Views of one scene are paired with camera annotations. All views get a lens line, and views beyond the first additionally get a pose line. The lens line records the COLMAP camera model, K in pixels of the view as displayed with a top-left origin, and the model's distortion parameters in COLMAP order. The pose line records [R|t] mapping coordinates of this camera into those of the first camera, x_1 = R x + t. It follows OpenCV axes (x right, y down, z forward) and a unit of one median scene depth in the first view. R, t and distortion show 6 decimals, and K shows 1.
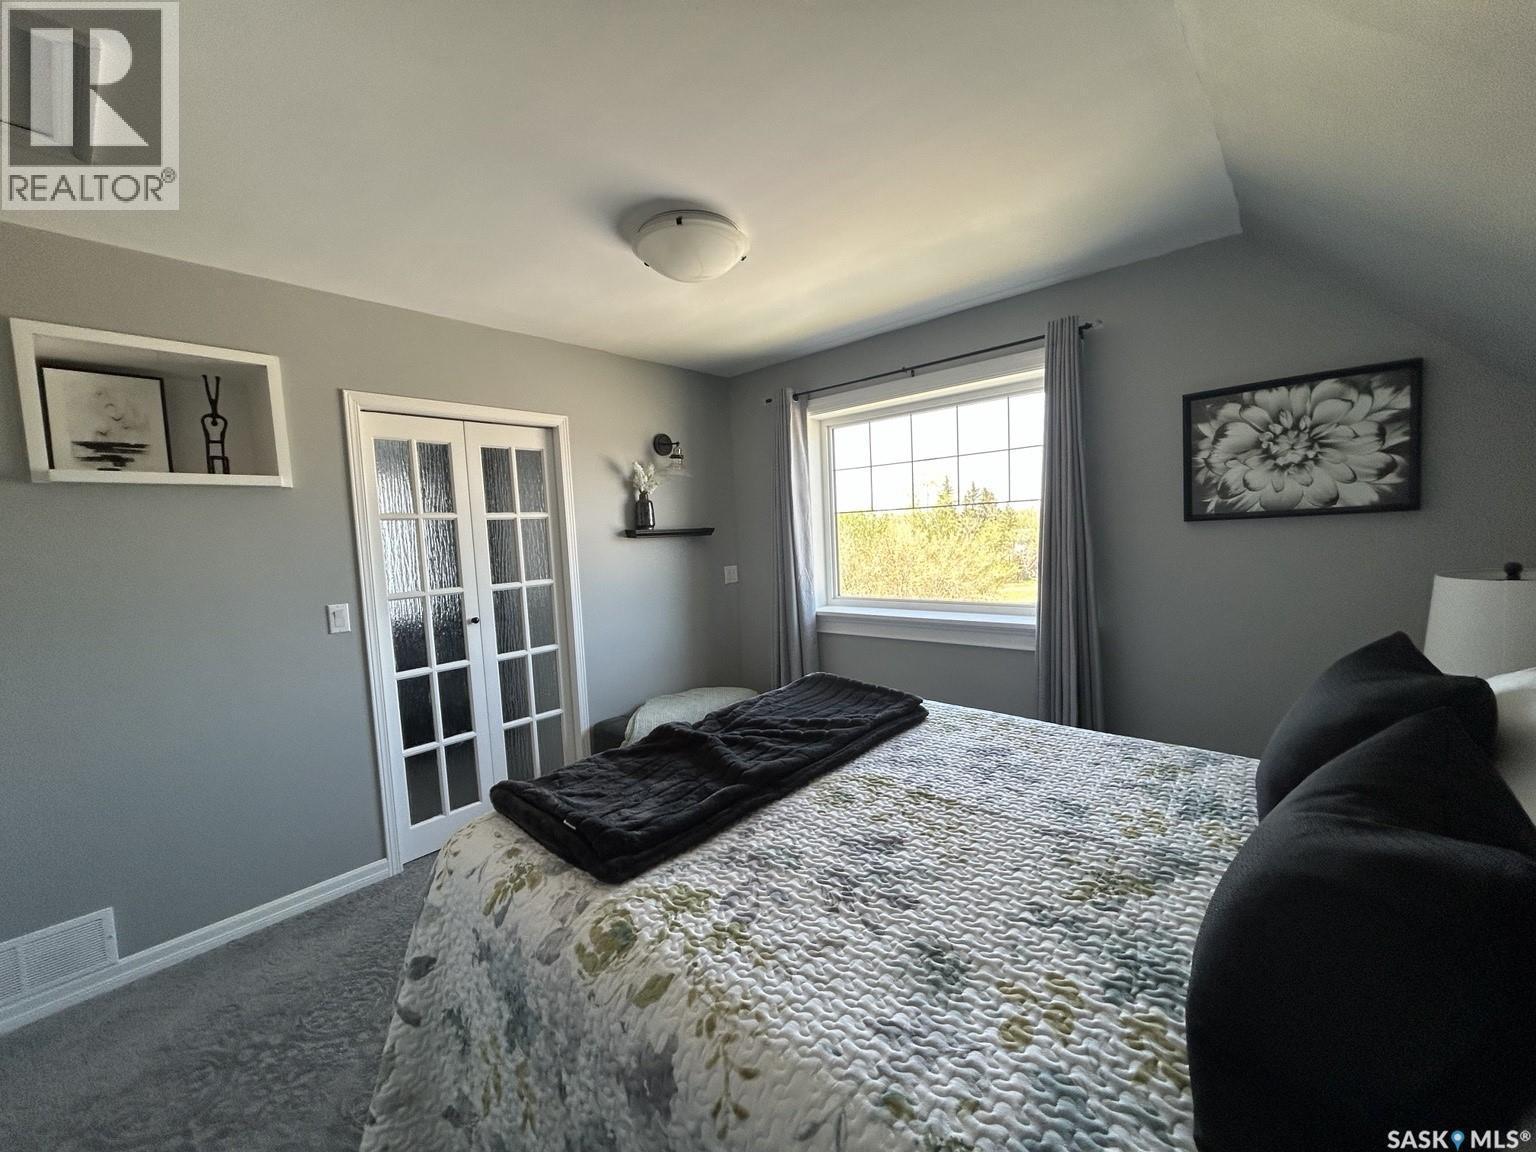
lens RADIAL K [[613.5, 0, 768.0], [0, 613.5, 576.0], [0, 0, 1]] dist [-0.000572, -0.000128]
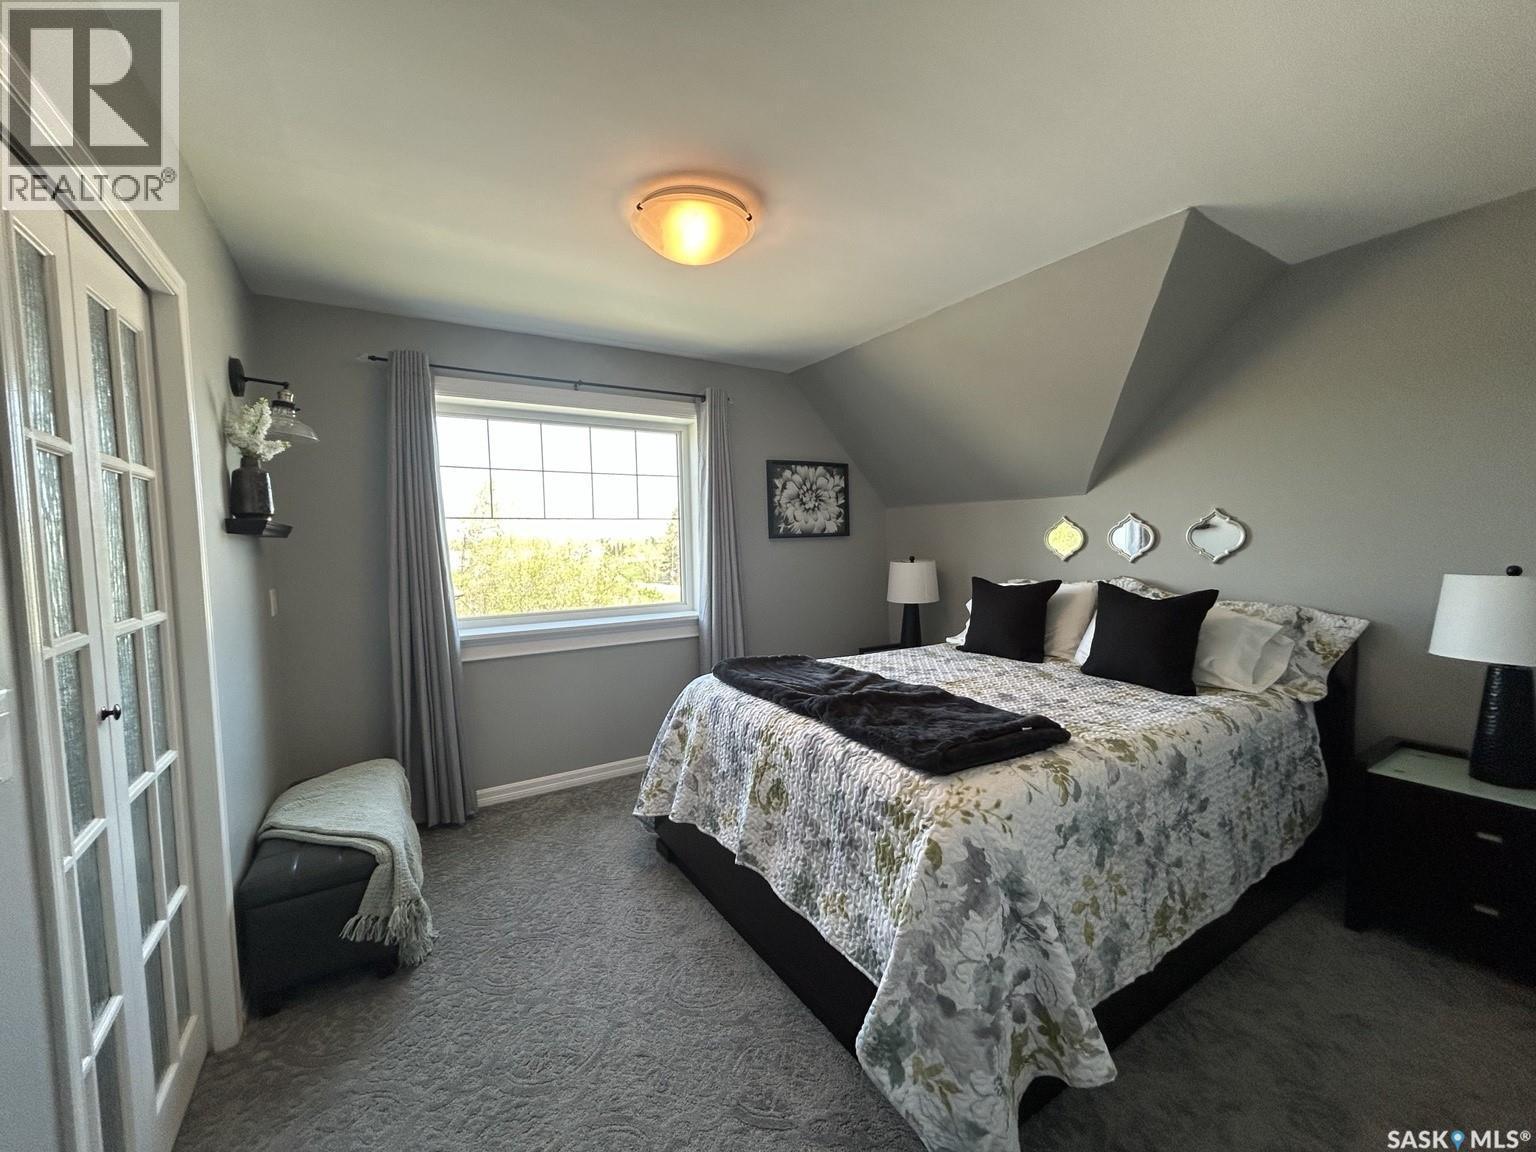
lens RADIAL K [[613.5, 0, 768.0], [0, 613.5, 576.0], [0, 0, 1]] dist [-0.000572, -0.000128]
pose [[0.291600, -0.014259, 0.956434, -0.903540], [0.075781, 0.997090, -0.008239, 0.022993], [-0.953534, 0.074882, 0.291832, 0.578246]]
